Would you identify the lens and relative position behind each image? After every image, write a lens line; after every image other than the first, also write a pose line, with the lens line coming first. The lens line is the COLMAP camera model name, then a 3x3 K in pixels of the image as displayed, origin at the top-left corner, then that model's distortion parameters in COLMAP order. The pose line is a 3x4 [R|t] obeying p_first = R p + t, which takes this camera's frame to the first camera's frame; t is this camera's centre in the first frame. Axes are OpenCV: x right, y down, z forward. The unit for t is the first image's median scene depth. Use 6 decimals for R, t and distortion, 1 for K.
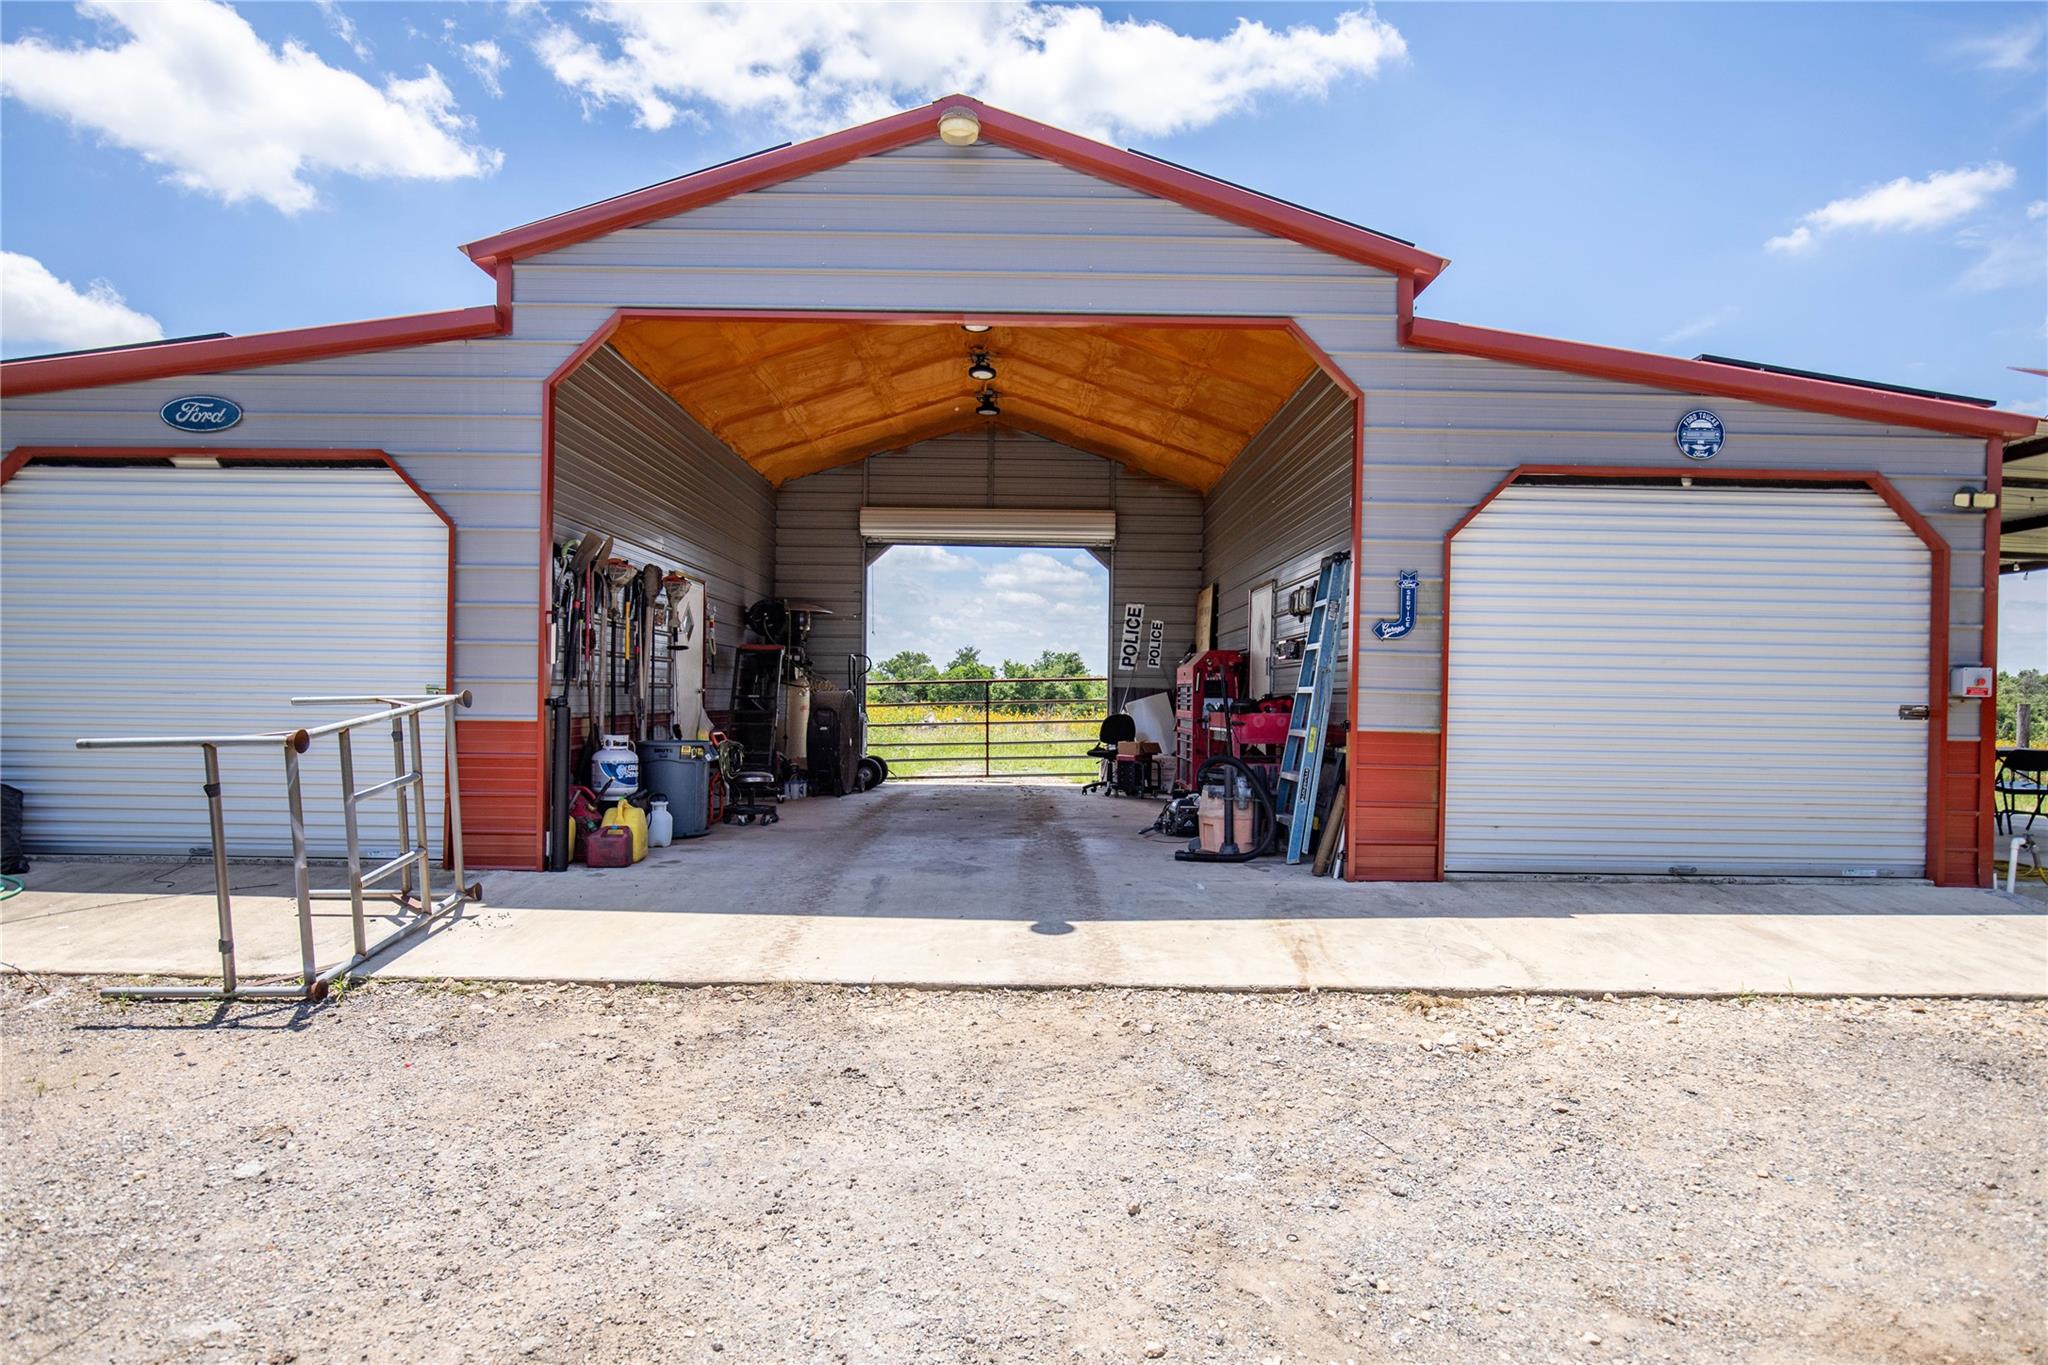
lens RADIAL K [[1174.6, 0, 1024.0], [0, 1174.6, 682.5], [0, 0, 1]] dist [-0.005301, 0.000097]
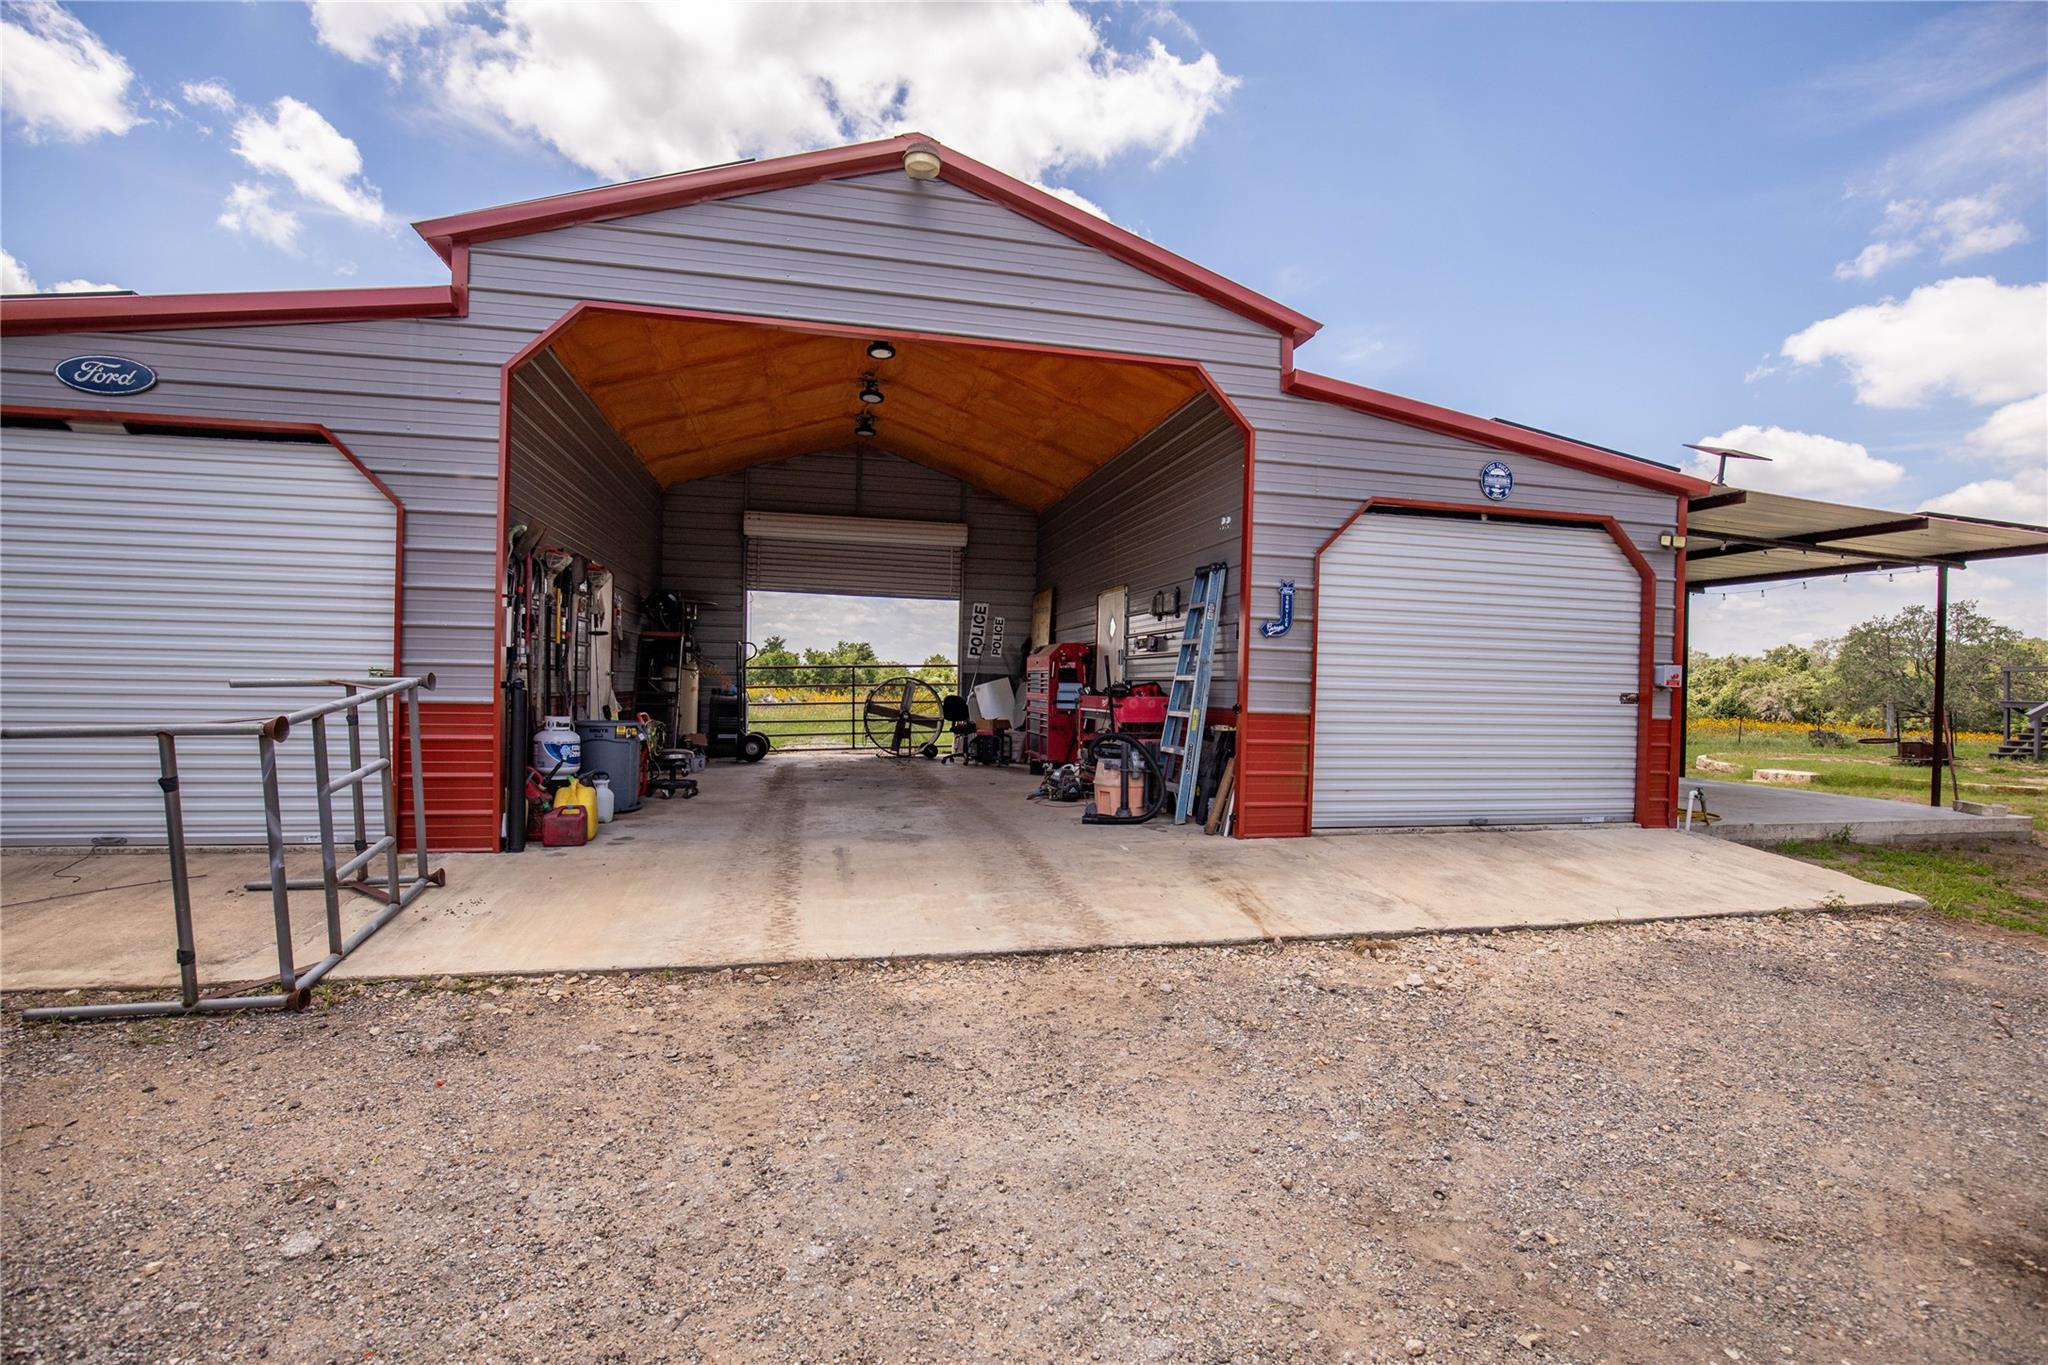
lens RADIAL K [[939.7, 0, 1024.0], [0, 939.7, 682.5], [0, 0, 1]] dist [-0.031557, 0.006055]
pose [[0.974825, 0.006258, 0.222882, -0.150507], [-0.009800, 0.999843, 0.014788, -0.001629], [-0.222754, -0.016600, 0.974733, 0.122920]]
